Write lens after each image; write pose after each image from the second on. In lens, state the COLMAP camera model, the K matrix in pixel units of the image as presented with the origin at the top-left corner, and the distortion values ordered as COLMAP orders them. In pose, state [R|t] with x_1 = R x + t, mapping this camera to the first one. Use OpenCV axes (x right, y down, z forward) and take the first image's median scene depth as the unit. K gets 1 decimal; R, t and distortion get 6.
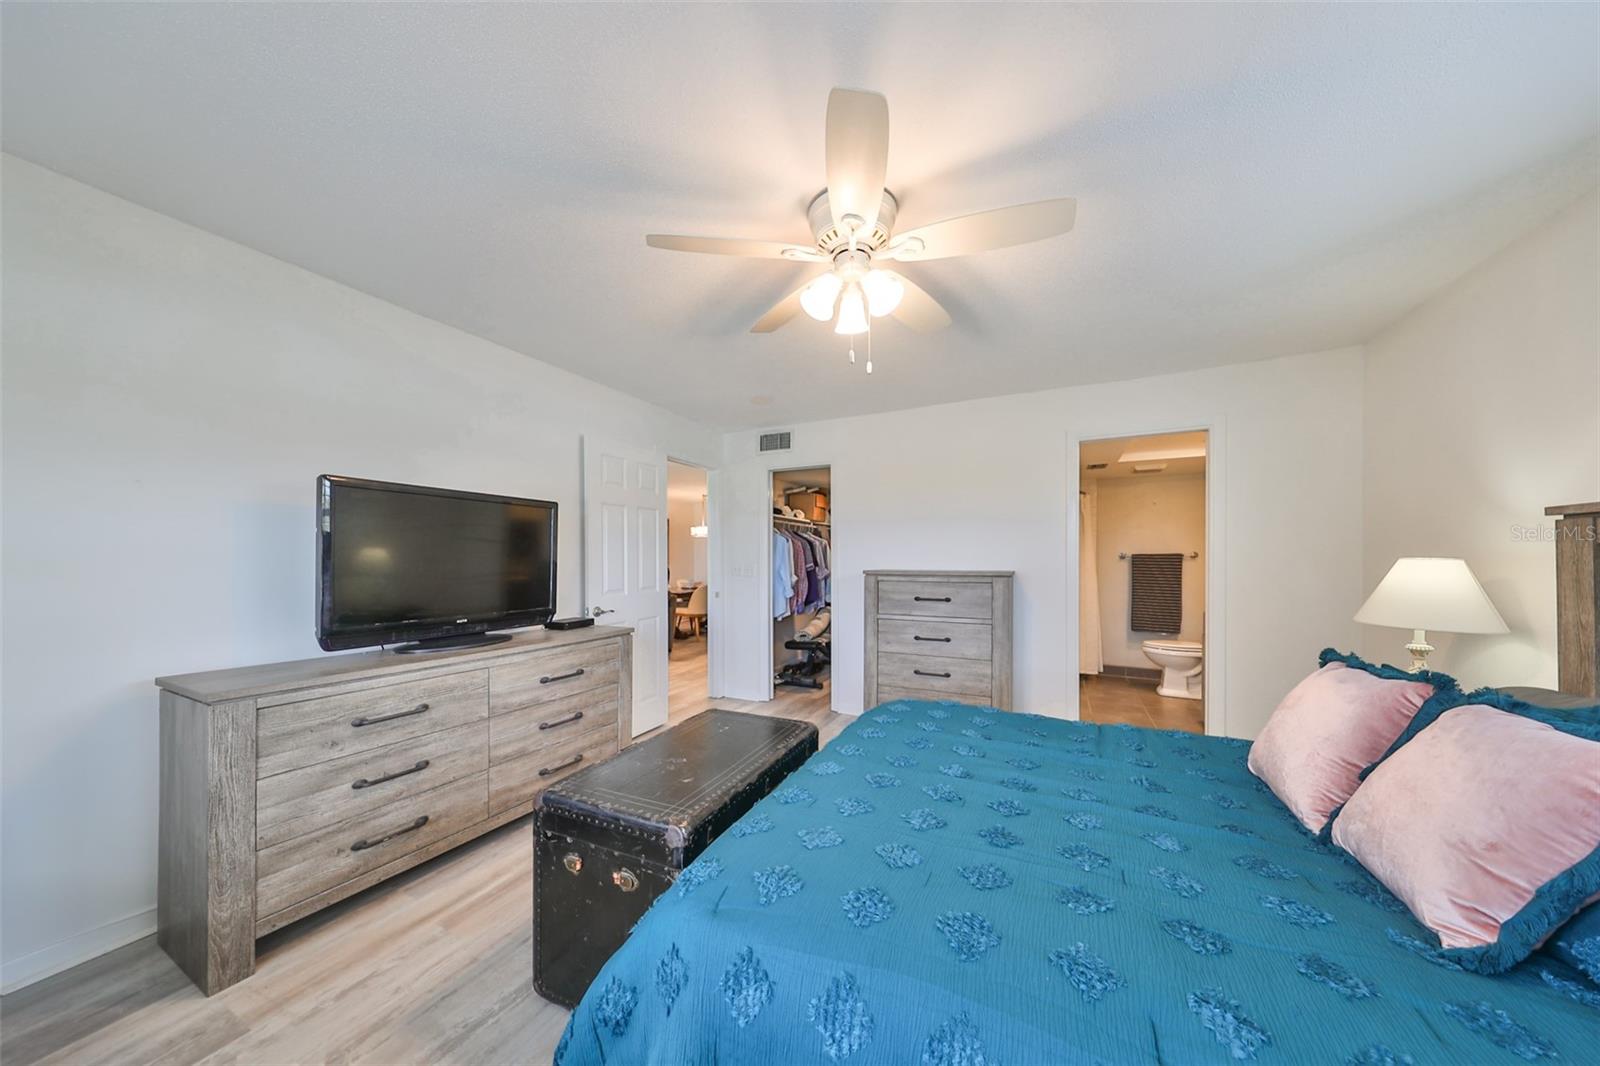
lens RADIAL K [[510.1, 0, 799.2], [0, 510.1, 569.9], [0, 0, 1]] dist [-0.000423, -0.000015]
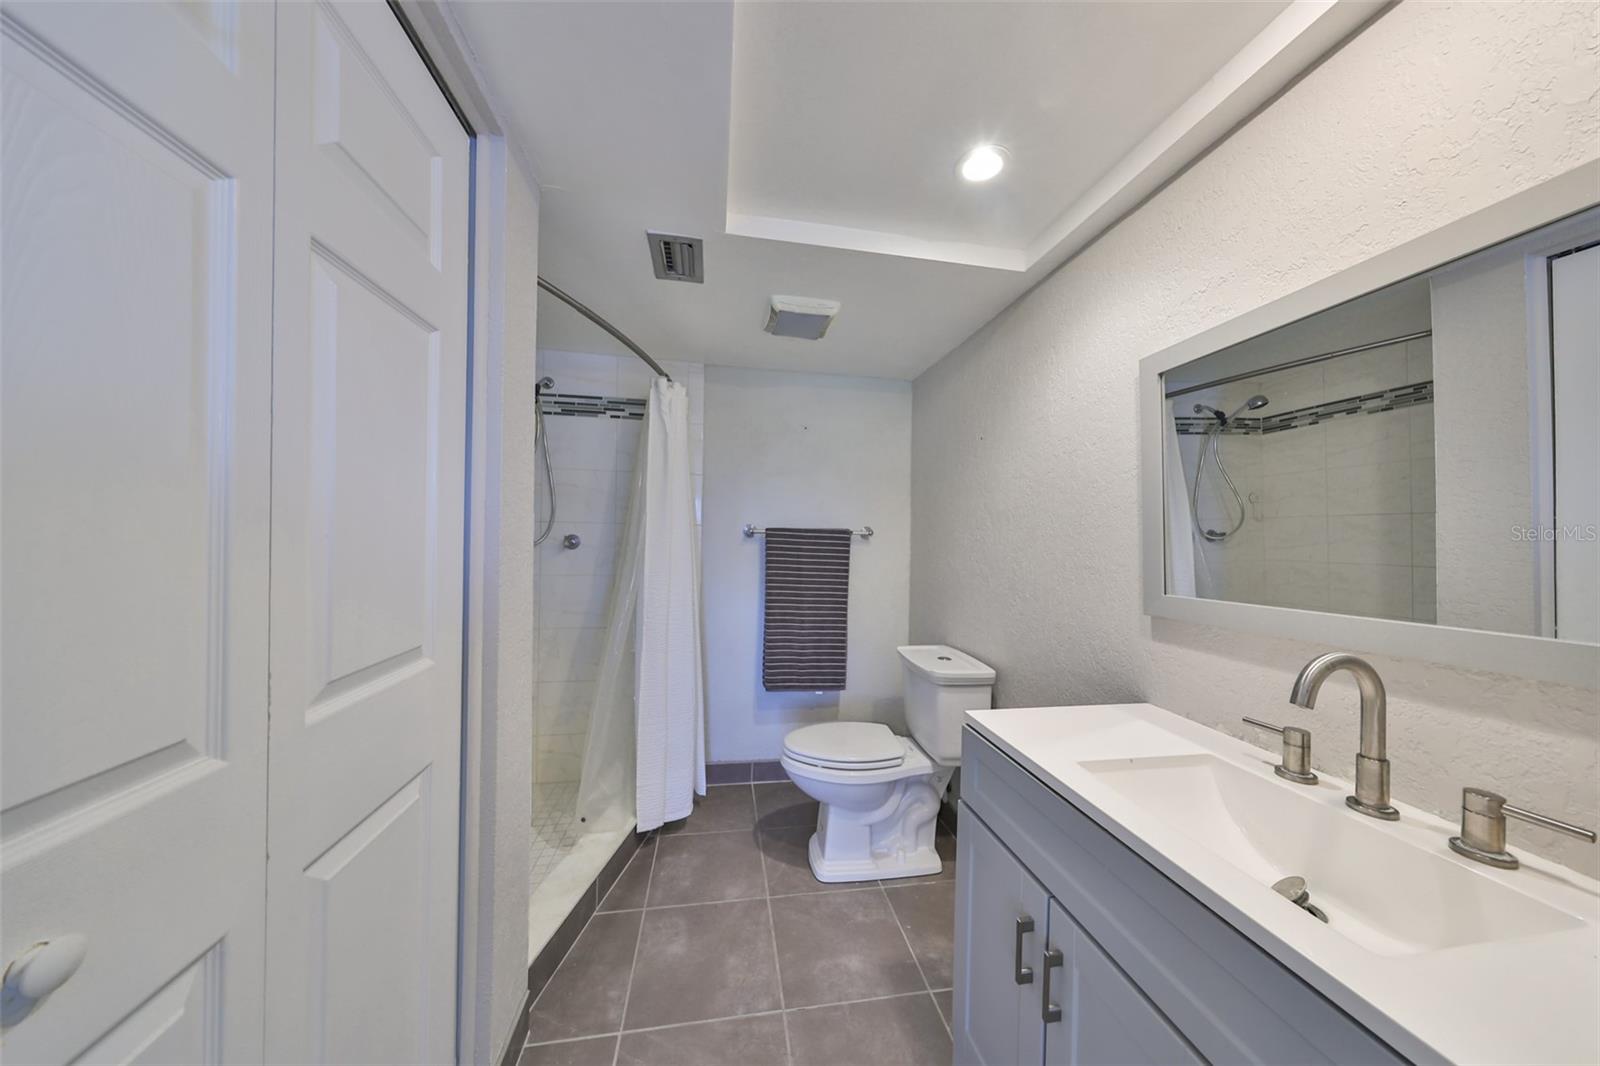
lens RADIAL K [[470.4, 0, 800.0], [0, 470.4, 533.0], [0, 0, 1]] dist [-0.000150, -0.000020]
pose [[0.799175, 0.007843, 0.601047, 0.407562], [-0.009105, 0.999958, -0.000941, -0.026359], [-0.601029, -0.004720, 0.799213, 0.619606]]
